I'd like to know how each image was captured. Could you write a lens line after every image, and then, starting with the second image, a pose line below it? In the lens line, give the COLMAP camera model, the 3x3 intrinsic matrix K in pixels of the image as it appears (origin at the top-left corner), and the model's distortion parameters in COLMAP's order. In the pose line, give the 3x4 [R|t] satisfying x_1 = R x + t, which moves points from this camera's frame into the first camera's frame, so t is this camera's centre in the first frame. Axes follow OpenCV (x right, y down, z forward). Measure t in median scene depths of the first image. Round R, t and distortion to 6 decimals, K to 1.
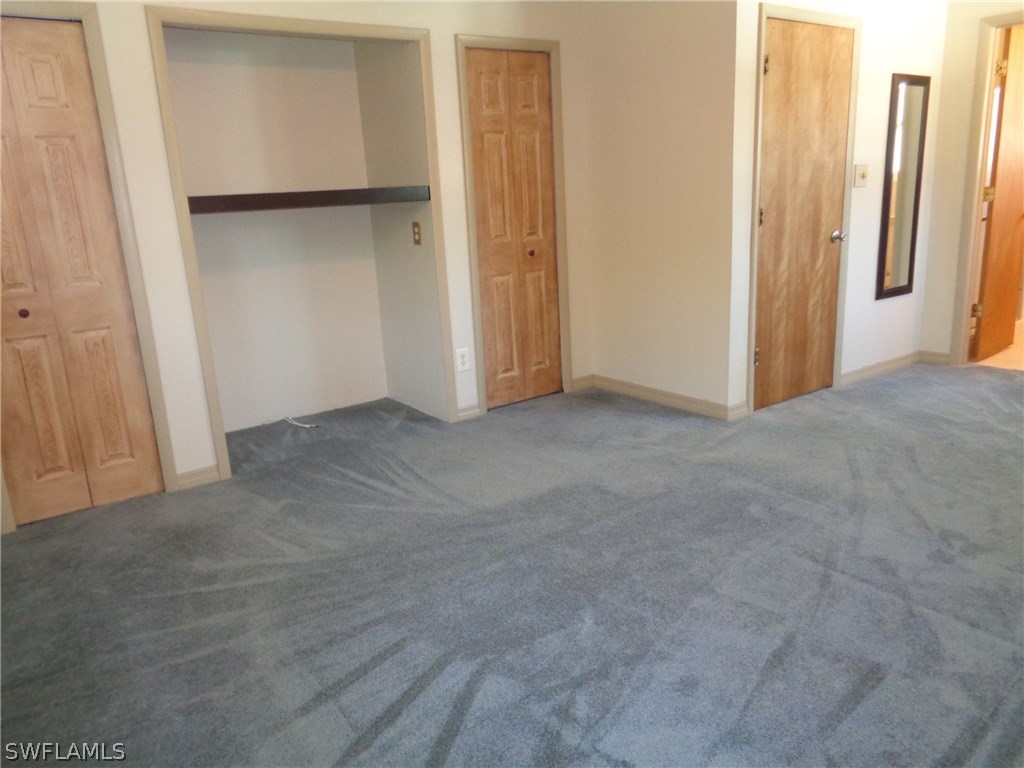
lens RADIAL K [[762.9, 0, 513.4], [0, 762.9, 378.1], [0, 0, 1]] dist [-0.001729, -0.000639]
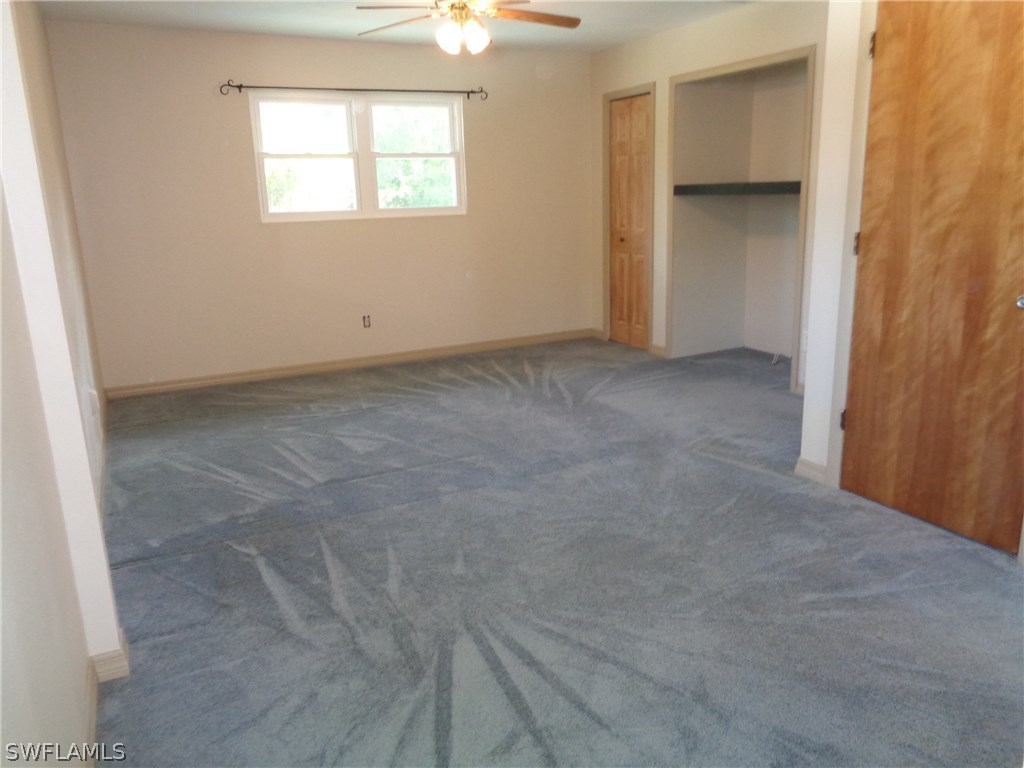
lens RADIAL K [[762.9, 0, 515.0], [0, 762.9, 386.1], [0, 0, 1]] dist [-0.001729, -0.000639]
pose [[-0.148047, 0.296270, -0.943560, 1.195475], [-0.207982, 0.923411, 0.322577, -0.264783], [0.966864, 0.244000, -0.075090, 0.790894]]
